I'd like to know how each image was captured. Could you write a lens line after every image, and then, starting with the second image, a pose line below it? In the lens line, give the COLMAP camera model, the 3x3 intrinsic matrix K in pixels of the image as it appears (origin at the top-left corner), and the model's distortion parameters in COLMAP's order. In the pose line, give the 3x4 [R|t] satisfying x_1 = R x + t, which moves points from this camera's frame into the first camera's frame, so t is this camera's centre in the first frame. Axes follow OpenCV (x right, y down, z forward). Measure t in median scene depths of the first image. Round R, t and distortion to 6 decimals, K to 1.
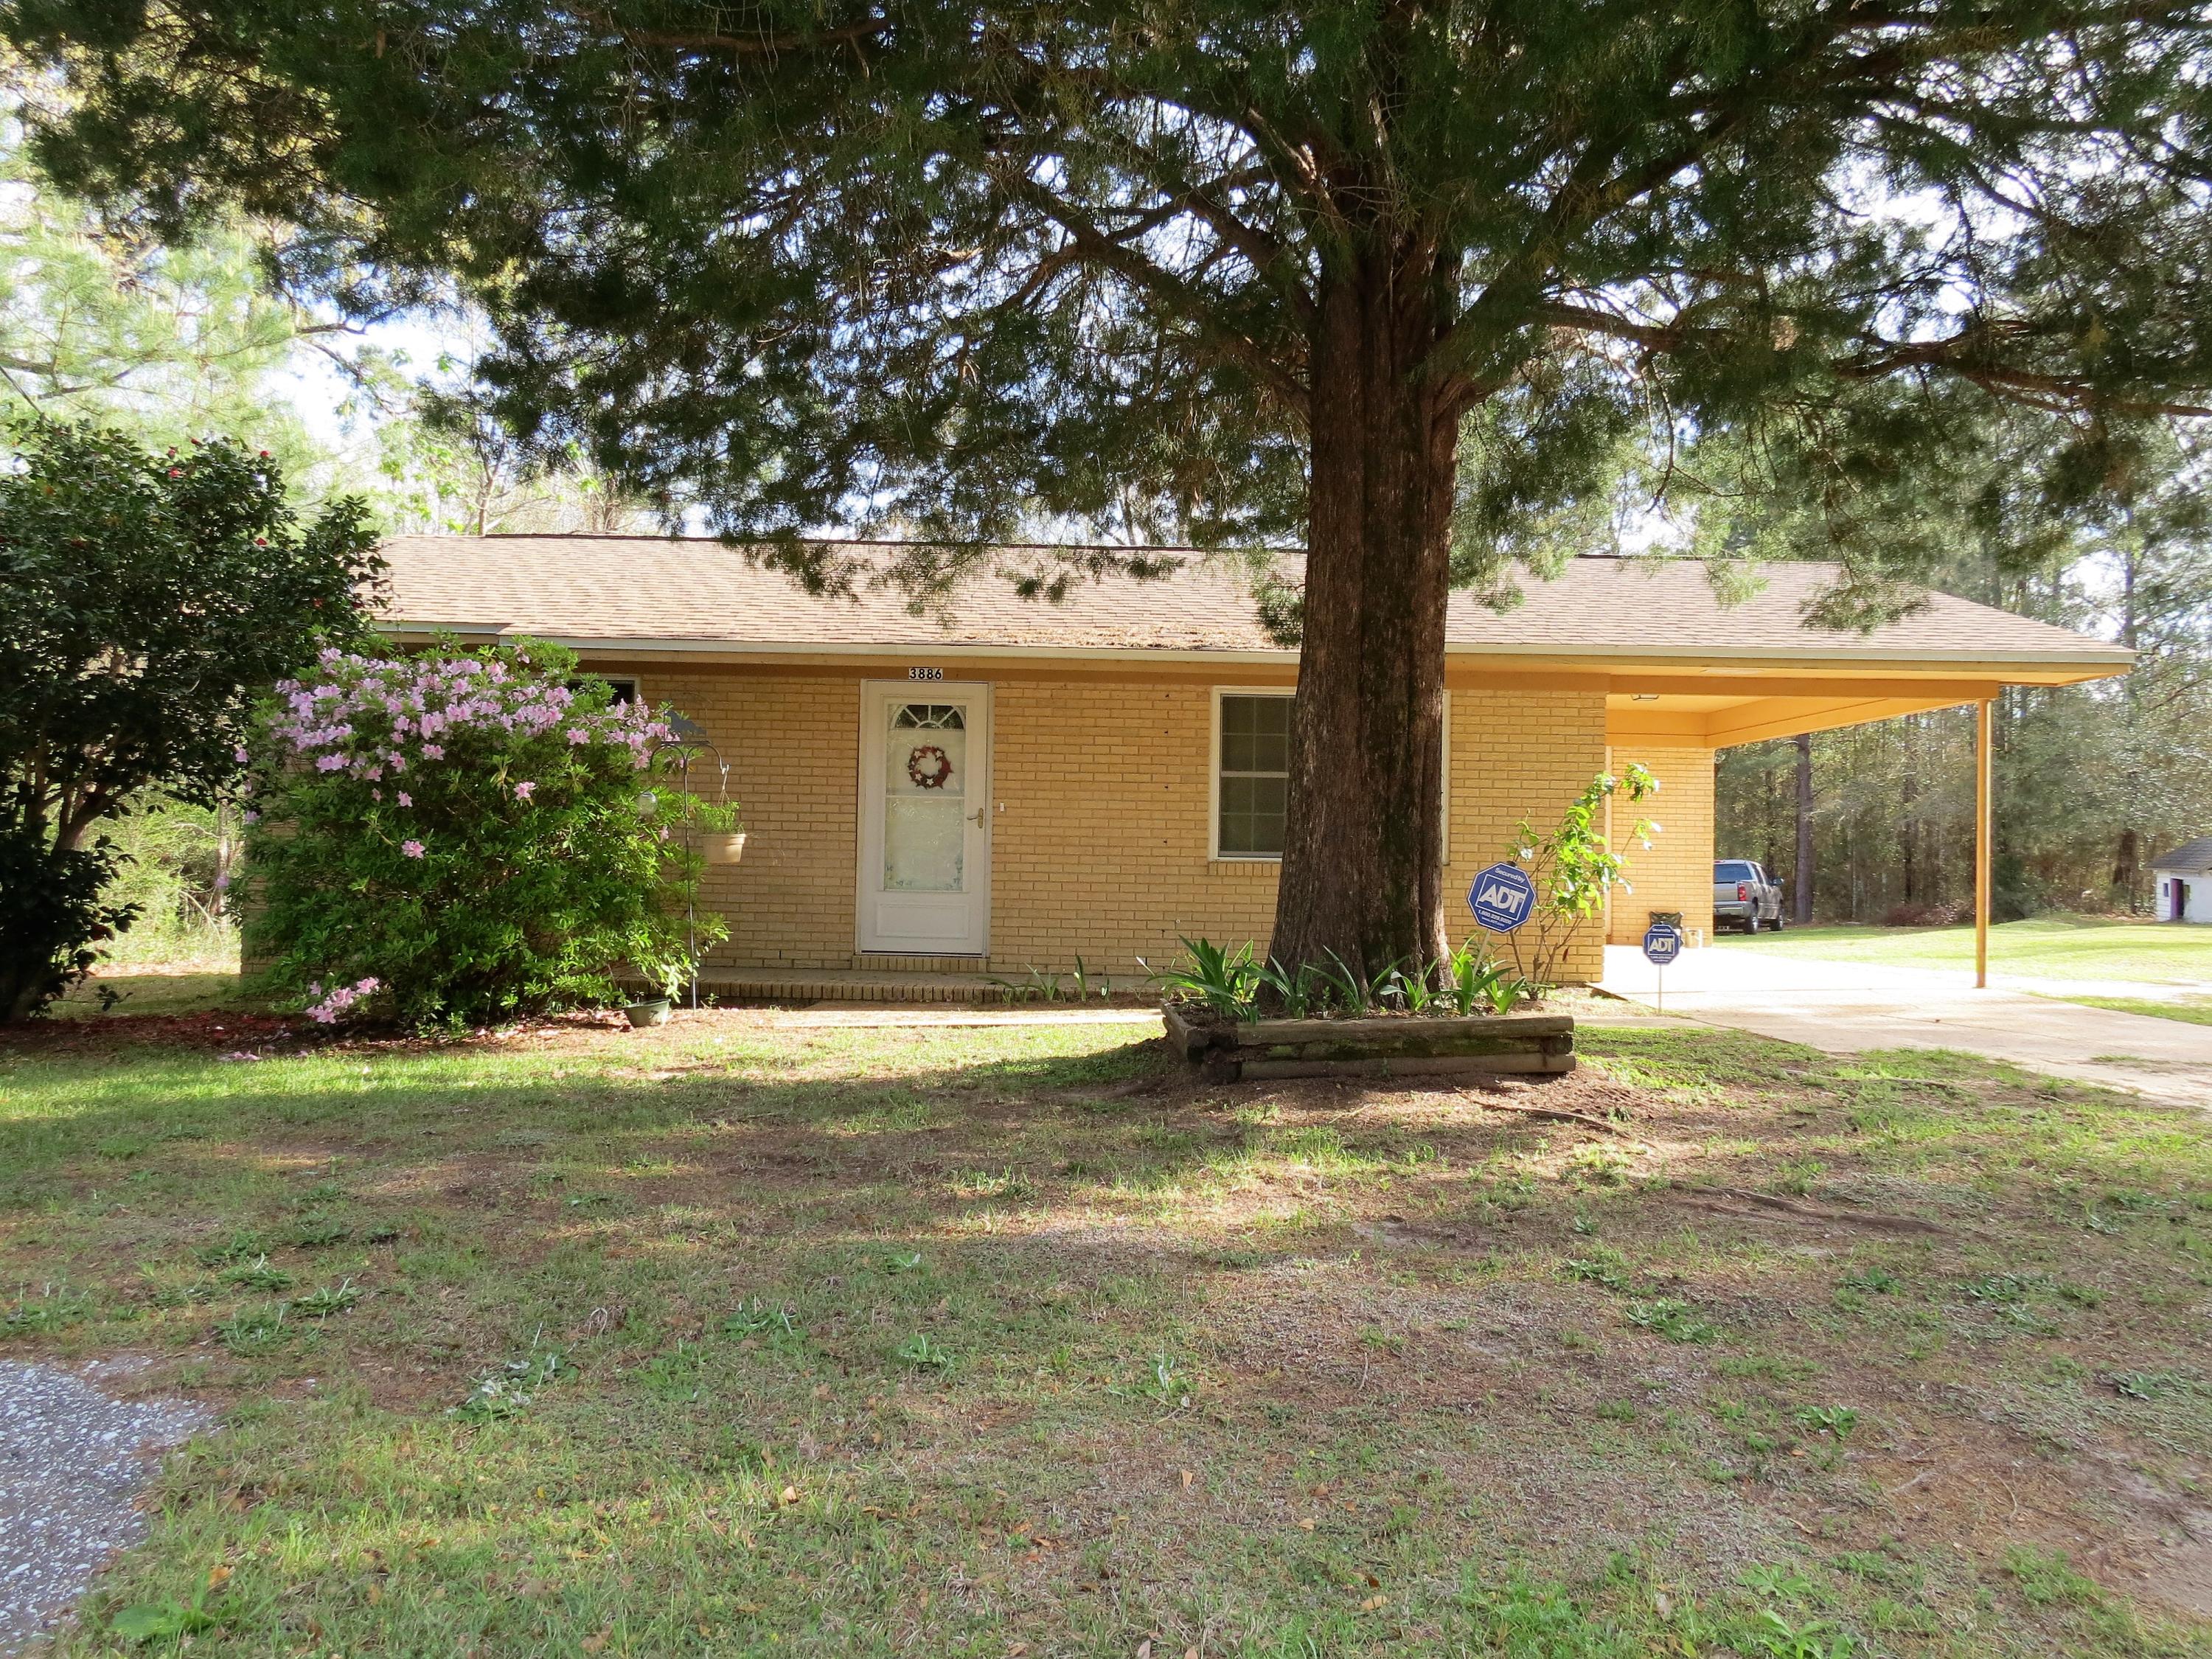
lens RADIAL K [[1570.8, 0, 1160.1], [0, 1570.8, 829.9], [0, 0, 1]] dist [-0.005054, -0.000637]
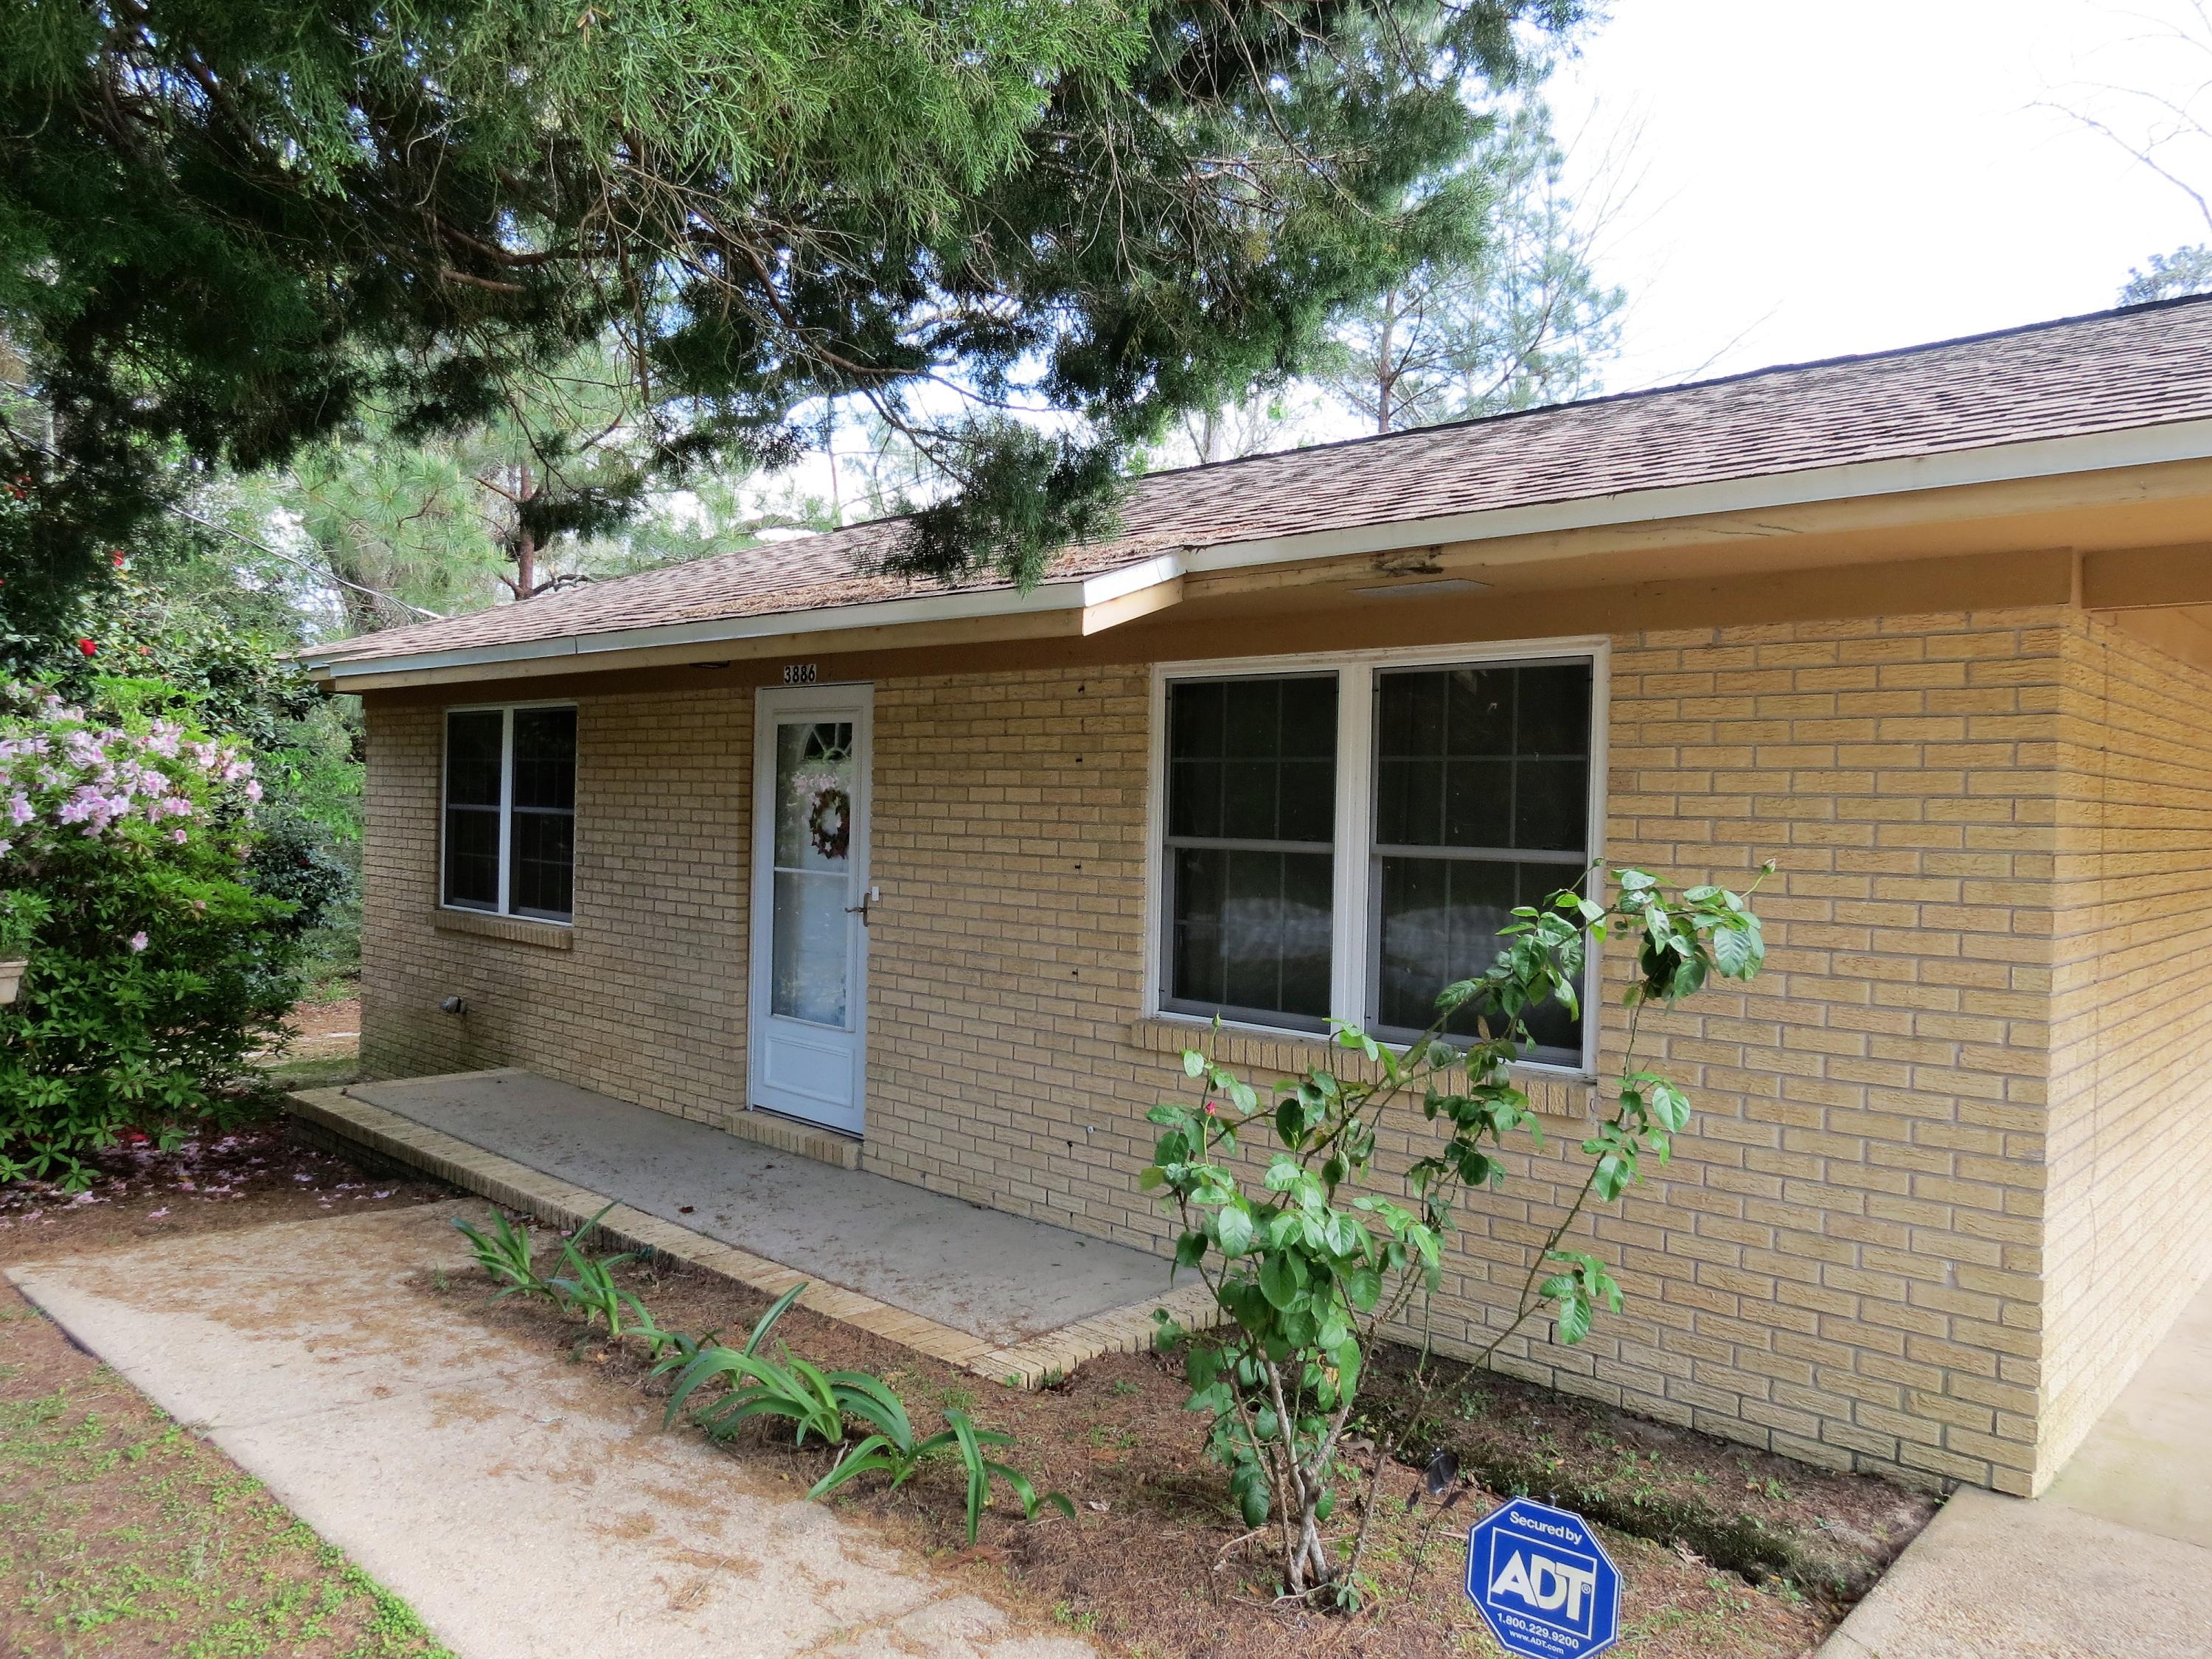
lens RADIAL K [[1570.8, 0, 1160.1], [0, 1570.8, 829.9], [0, 0, 1]] dist [-0.005054, -0.000637]
pose [[0.712759, 0.012955, -0.701289, 0.384564], [0.001668, 0.999795, 0.020165, -0.049703], [0.701407, -0.015543, 0.712592, 0.652078]]
